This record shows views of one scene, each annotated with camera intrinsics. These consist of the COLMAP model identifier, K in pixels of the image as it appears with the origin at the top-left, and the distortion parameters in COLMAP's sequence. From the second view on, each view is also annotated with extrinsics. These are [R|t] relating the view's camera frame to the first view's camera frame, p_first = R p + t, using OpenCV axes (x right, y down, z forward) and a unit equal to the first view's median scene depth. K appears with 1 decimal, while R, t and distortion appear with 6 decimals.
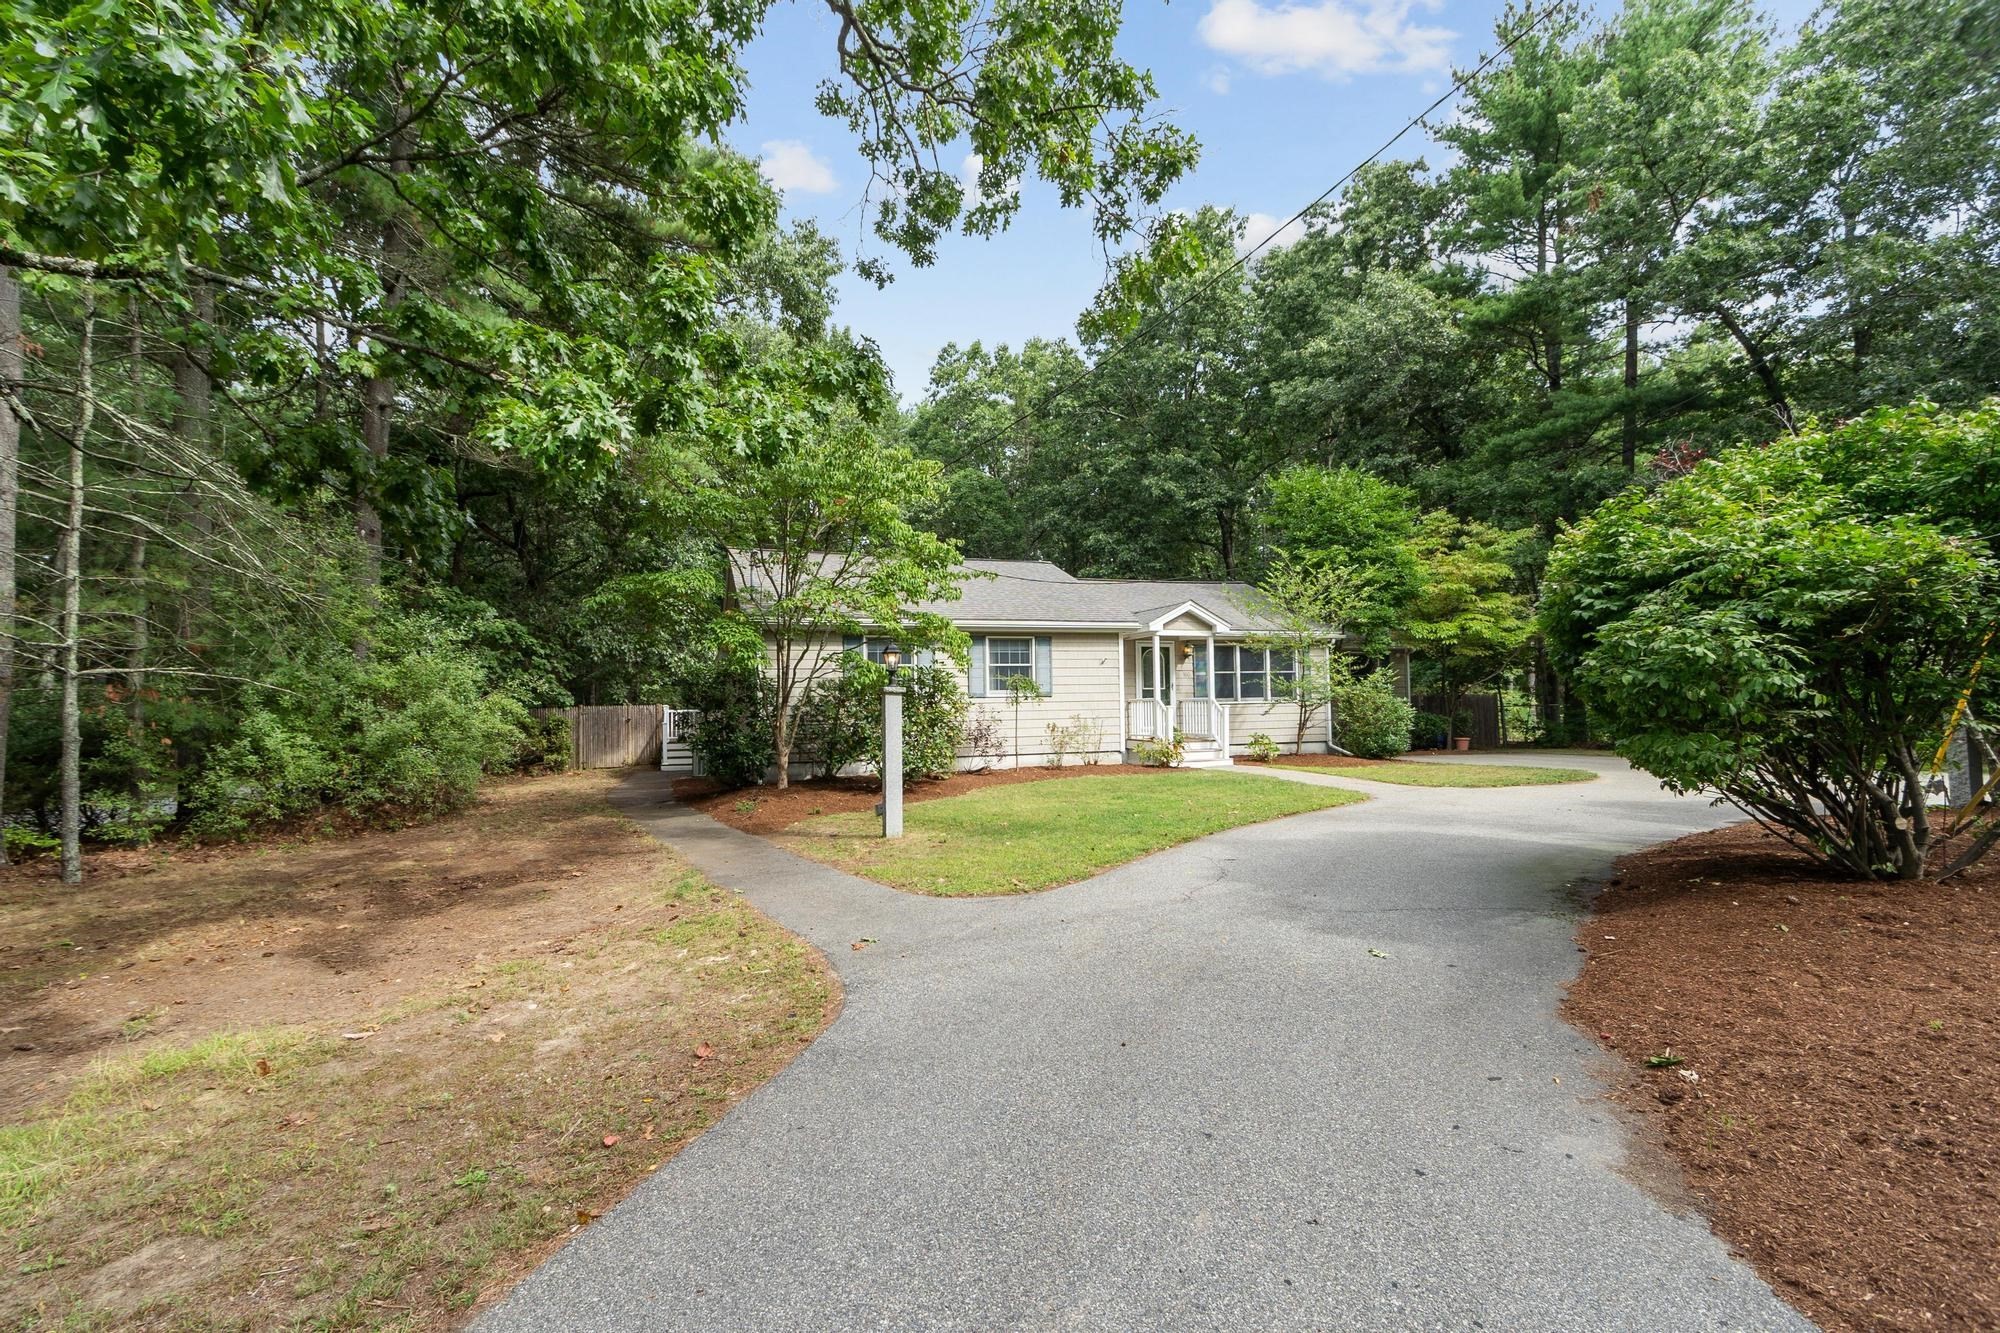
lens RADIAL K [[896.4, 0, 987.8], [0, 896.4, 679.5], [0, 0, 1]] dist [0.001128, 0.000112]
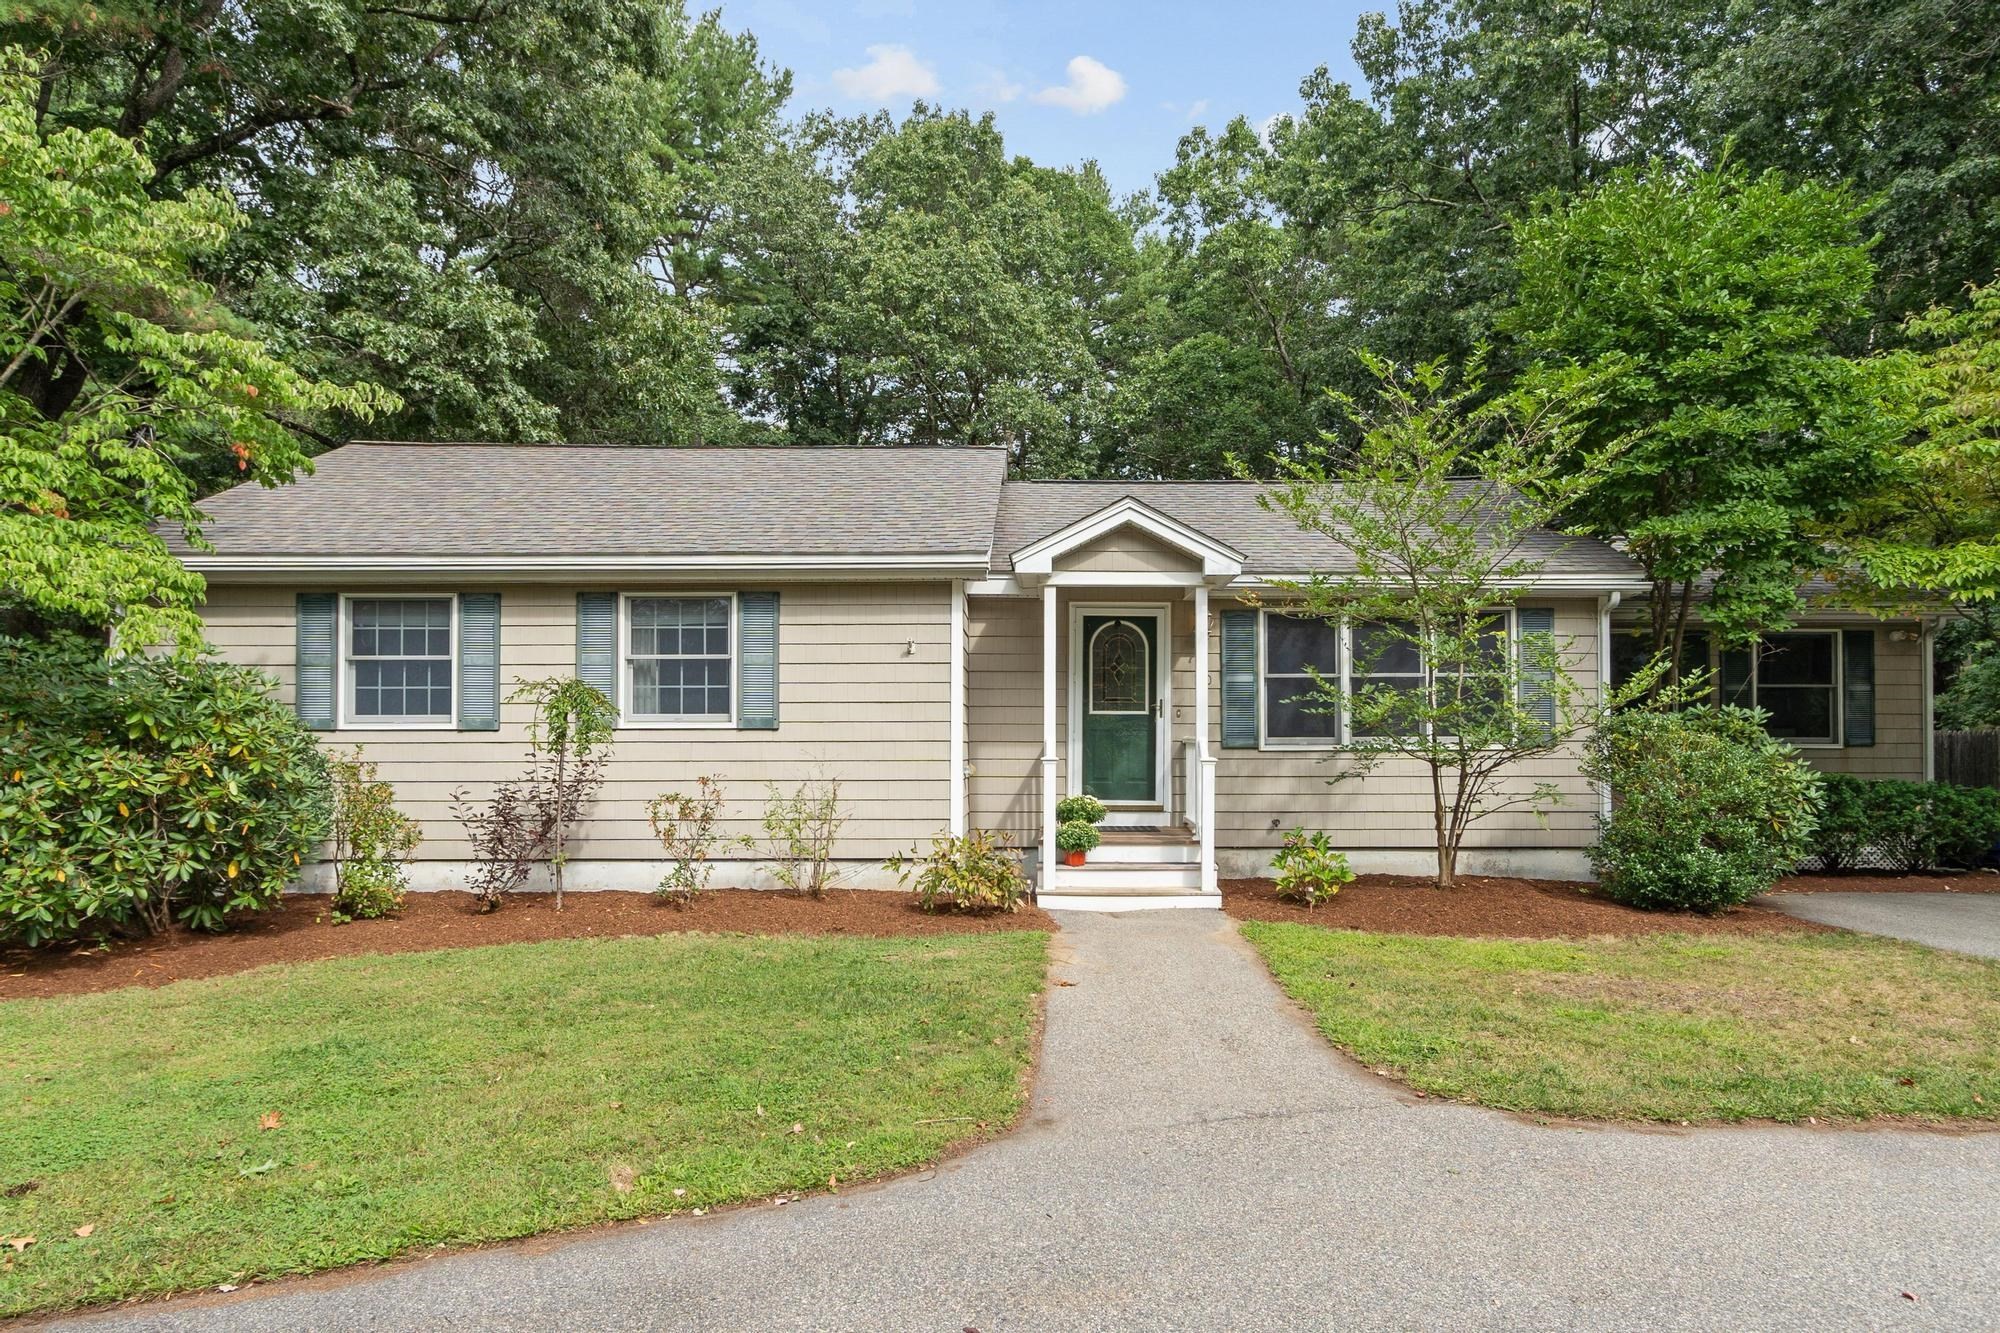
lens RADIAL K [[1177.5, 0, 1000.0], [0, 1177.5, 666.5], [0, 0, 1]] dist [-0.000481, 0.000018]
pose [[0.922775, 0.007384, -0.385267, 0.373970], [-0.005321, 0.999965, 0.006420, -0.014429], [0.385301, -0.003874, 0.922783, 0.471538]]
